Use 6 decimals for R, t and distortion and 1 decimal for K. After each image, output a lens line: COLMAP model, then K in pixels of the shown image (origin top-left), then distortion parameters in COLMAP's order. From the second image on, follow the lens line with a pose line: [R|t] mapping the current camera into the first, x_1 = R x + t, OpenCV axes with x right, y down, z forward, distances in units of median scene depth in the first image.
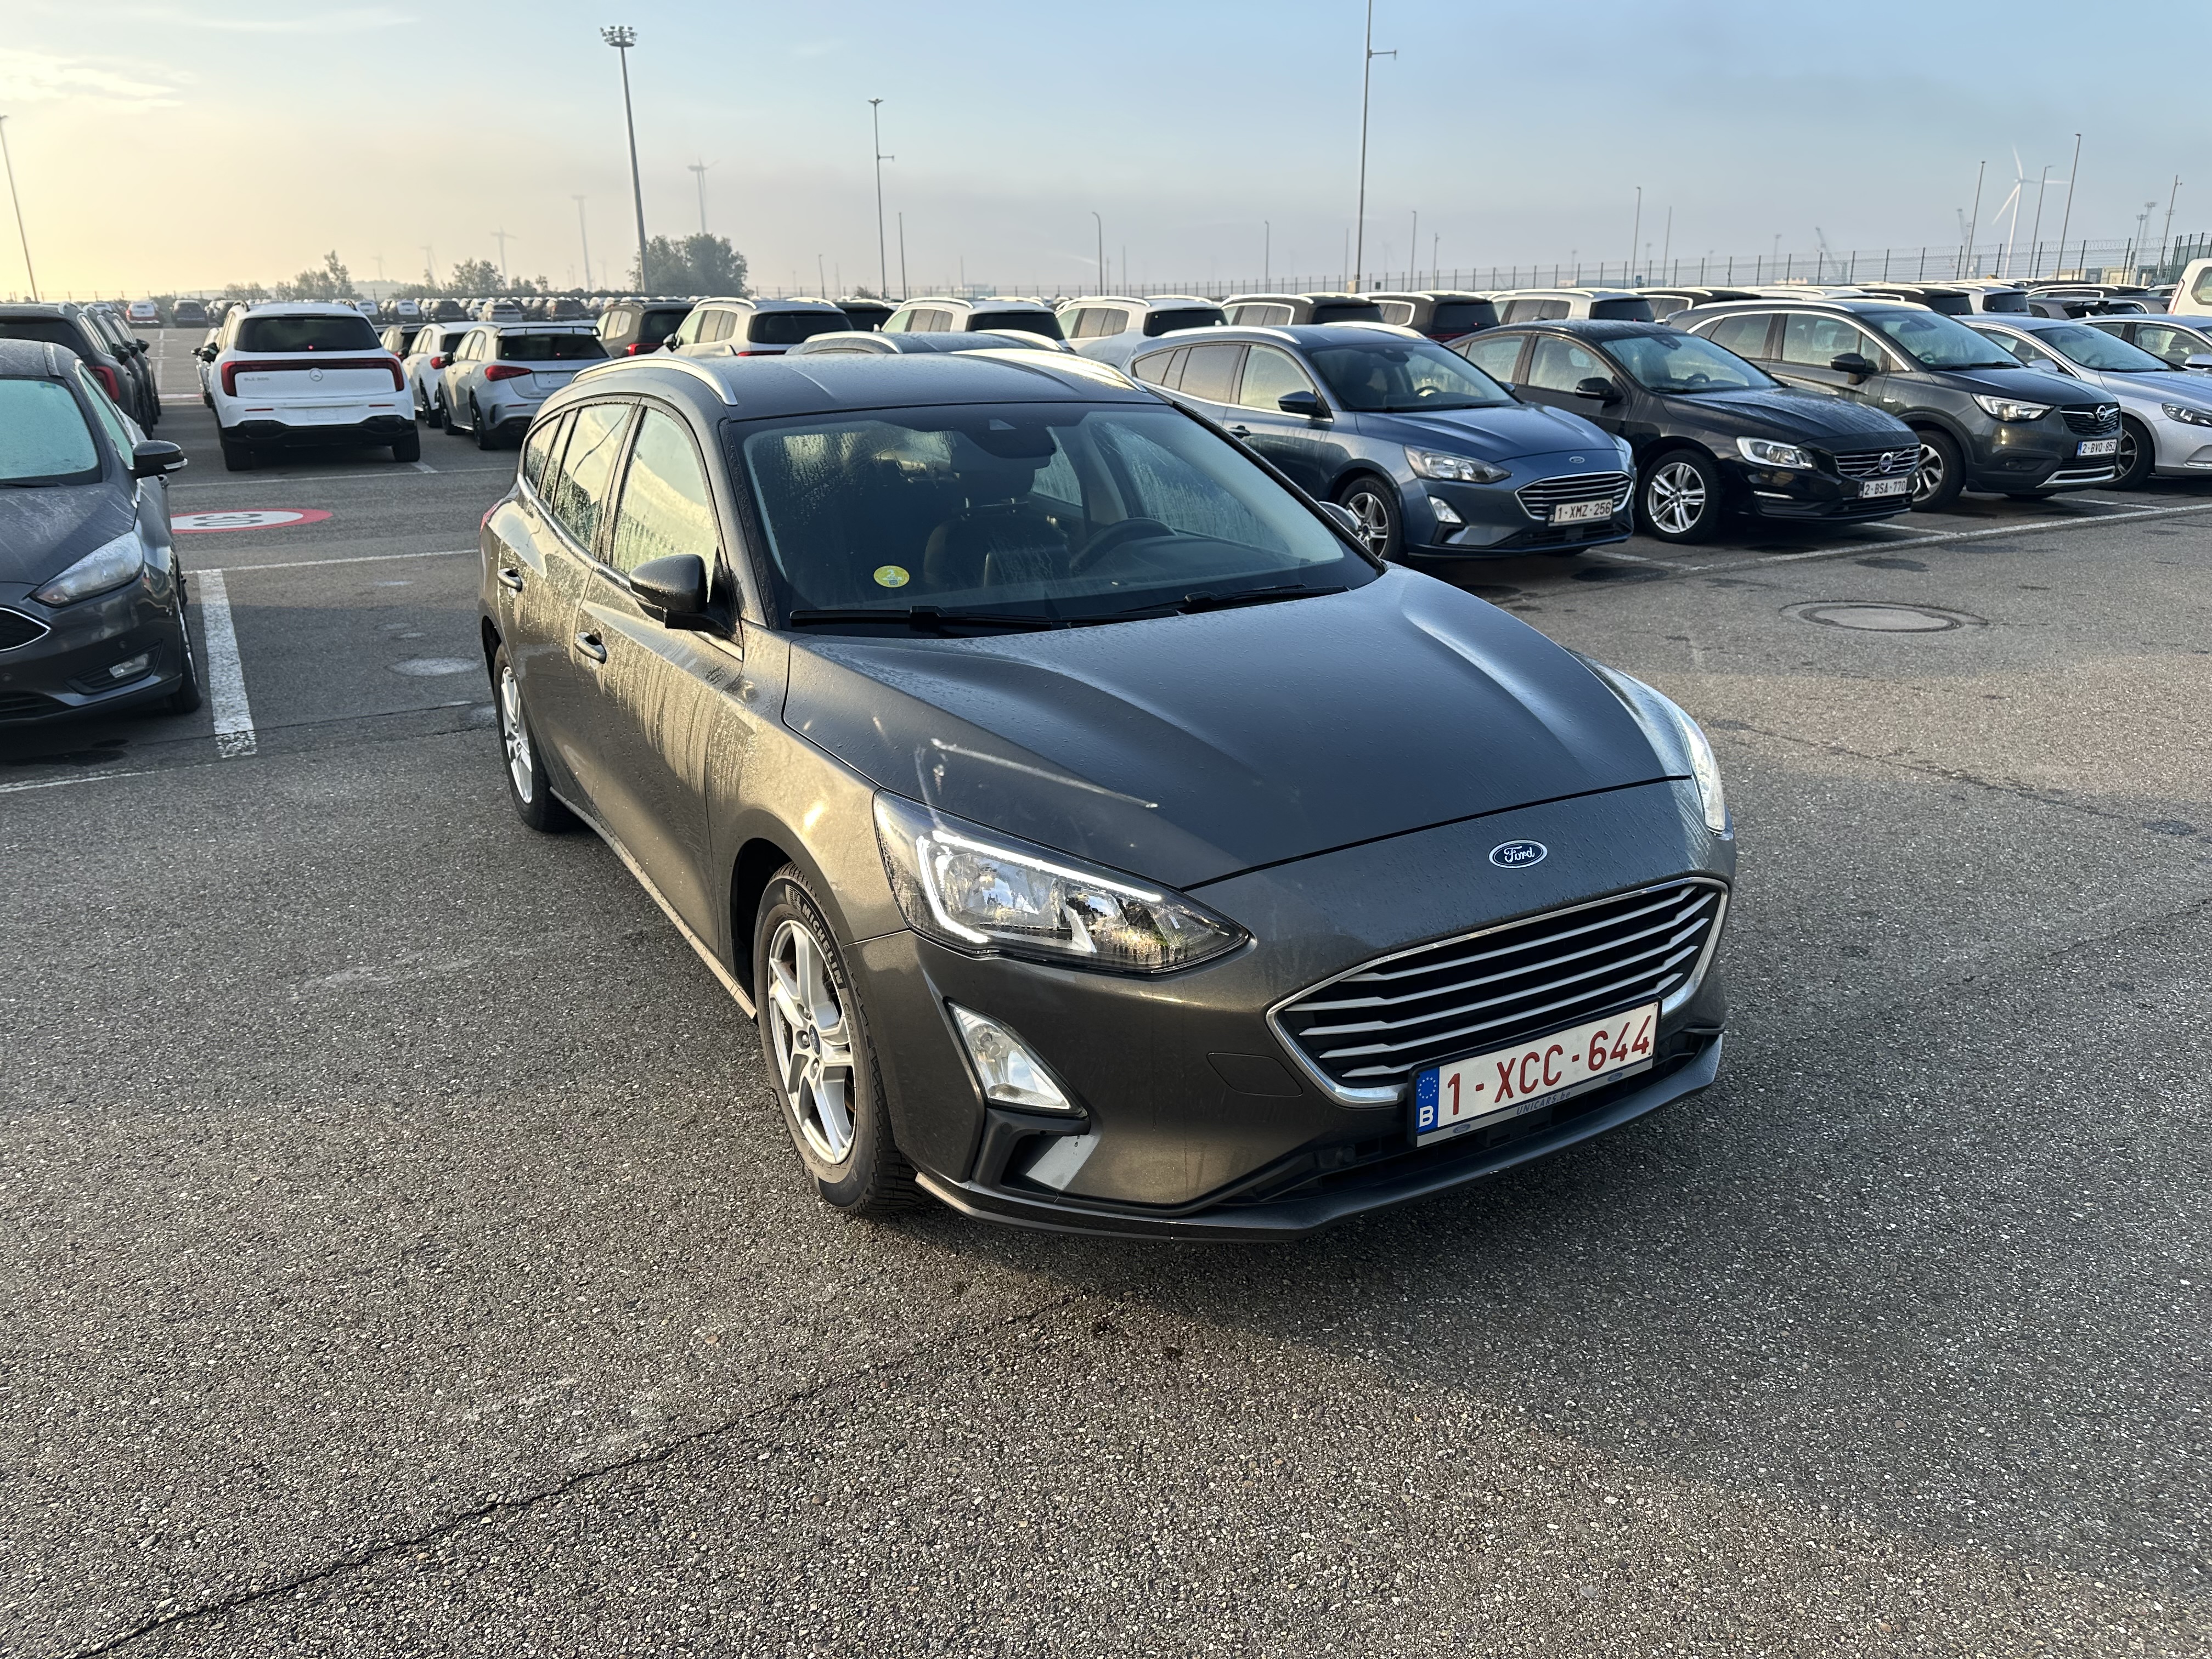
lens RADIAL K [[1563.9, 0, 1106.0], [0, 1563.9, 829.5], [0, 0, 1]] dist [0.032094, -0.036379]
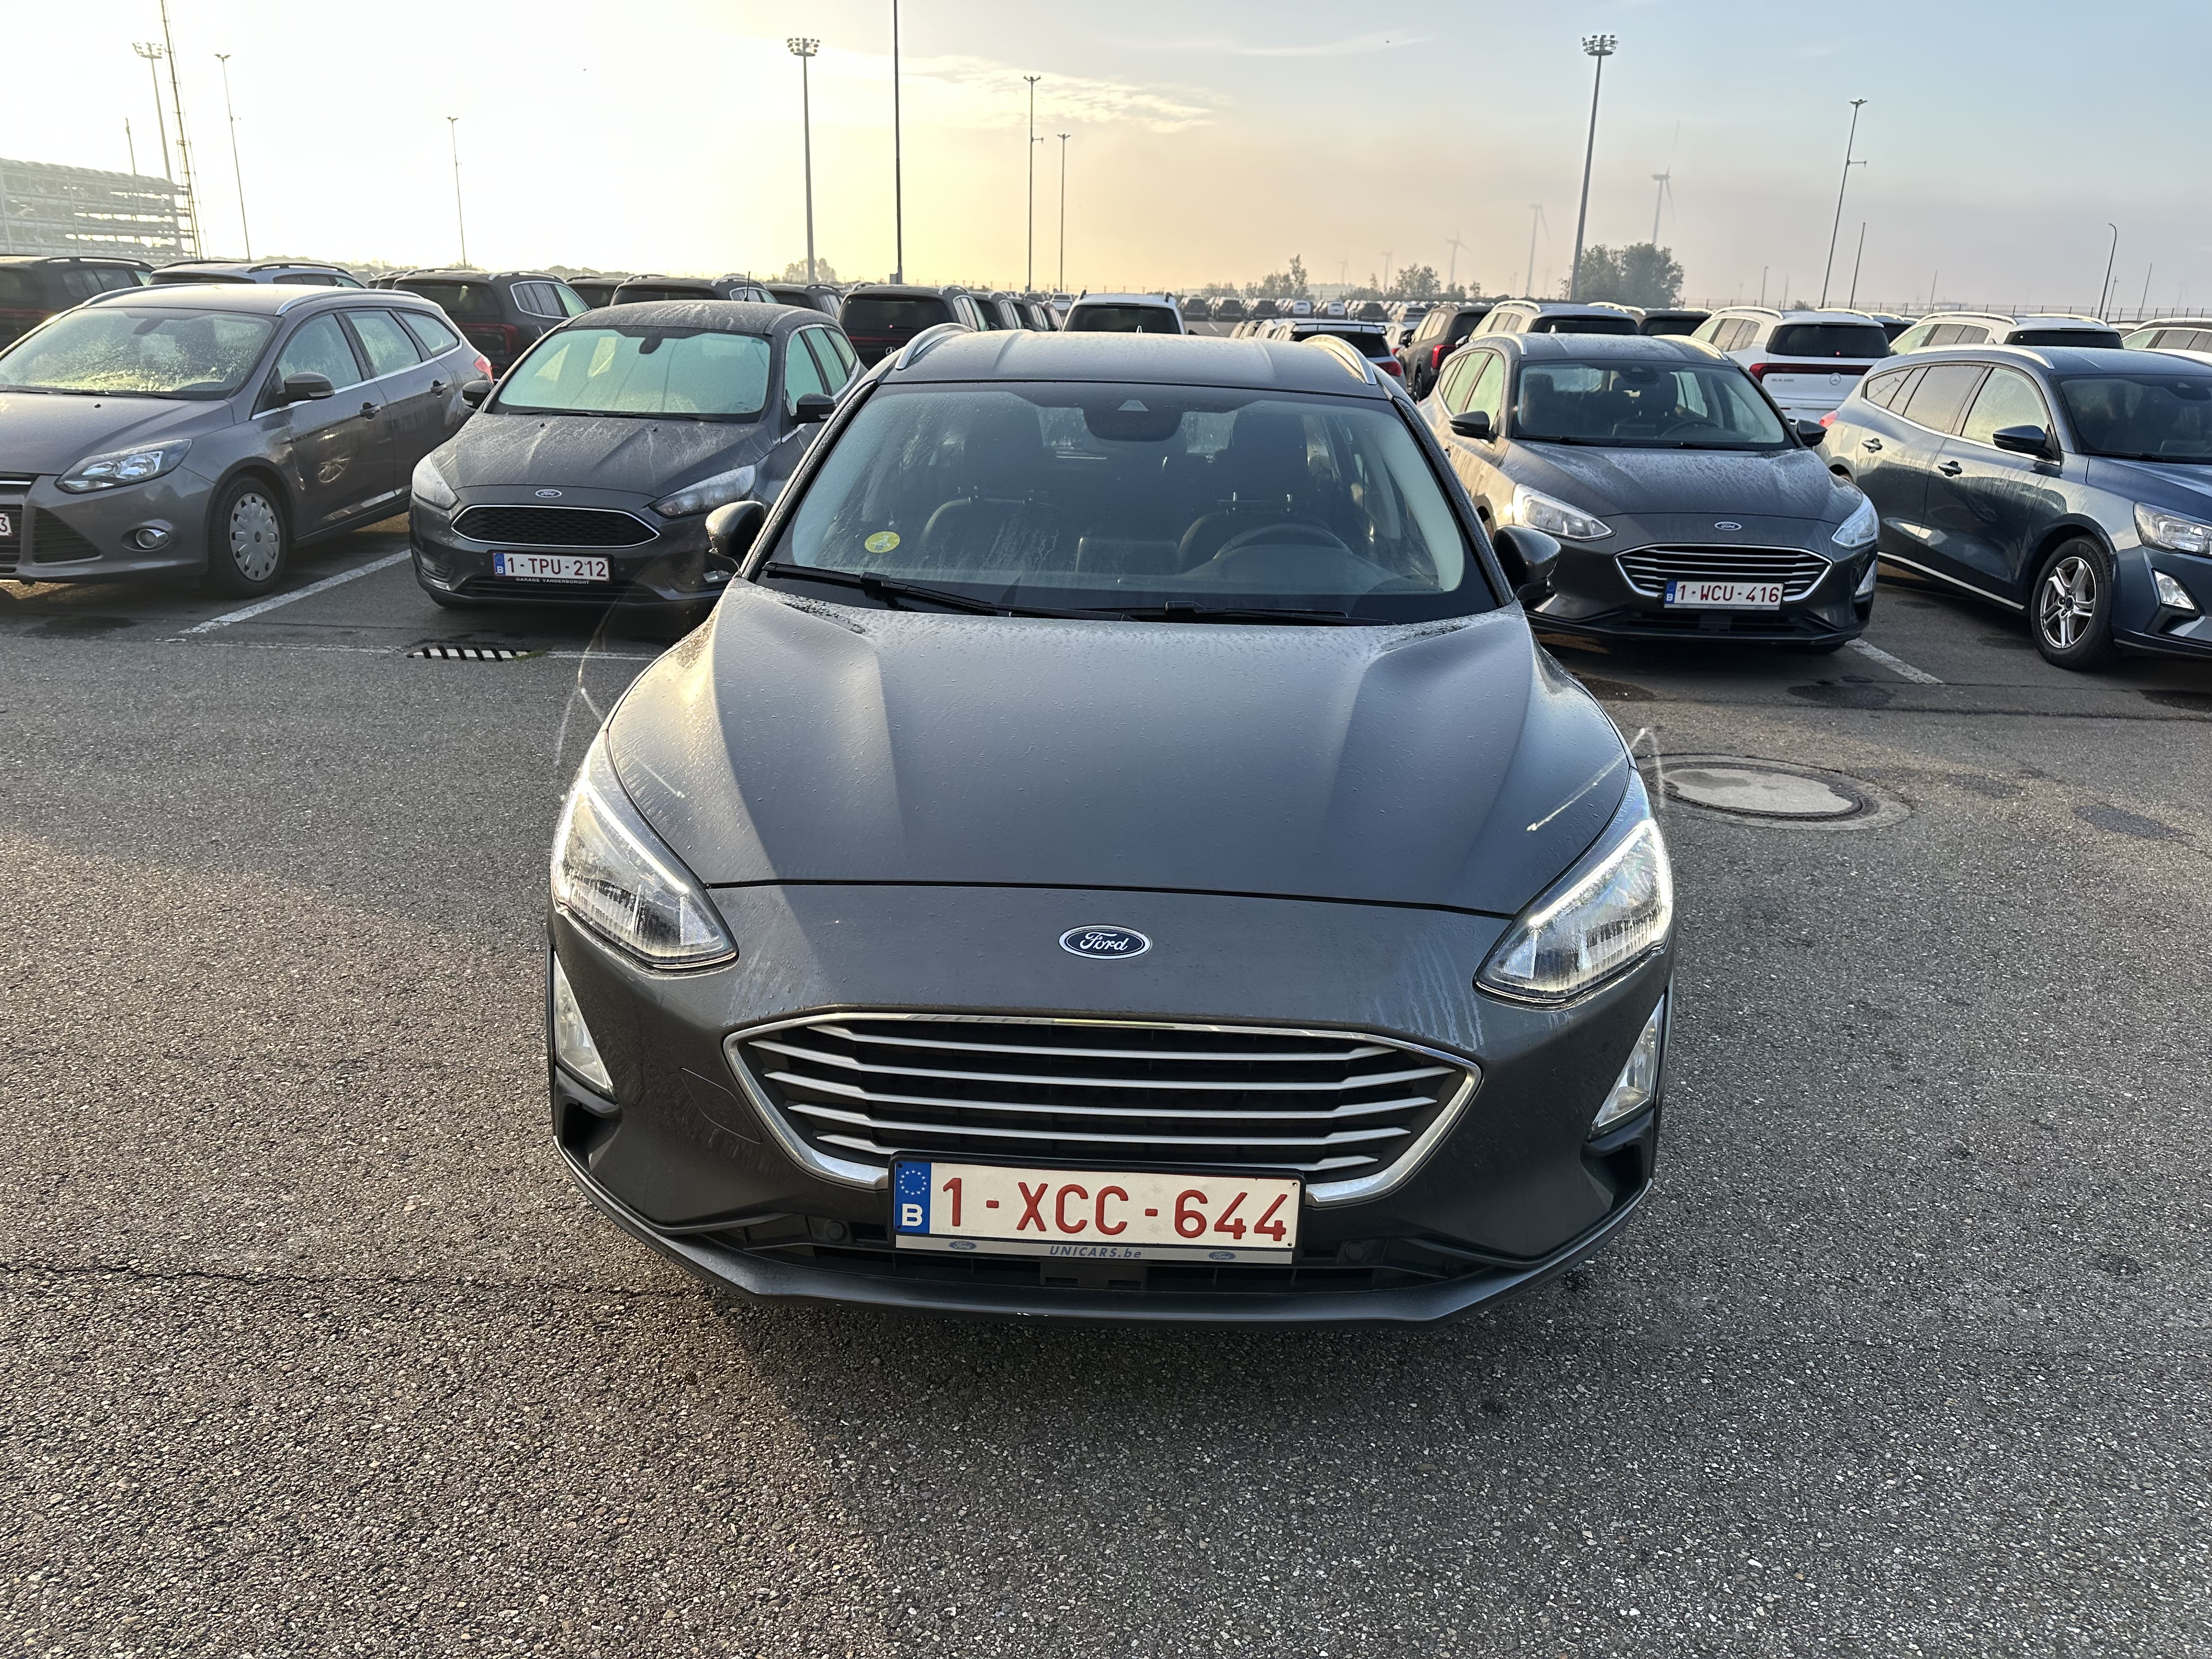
lens RADIAL K [[1532.8, 0, 1107.2], [0, 1532.8, 833.0], [0, 0, 1]] dist [0.093740, -0.134890]
pose [[0.850923, 0.201437, -0.485133, 0.606681], [-0.201057, 0.978119, 0.053481, -0.078270], [0.485290, 0.052031, 0.872804, 0.289335]]
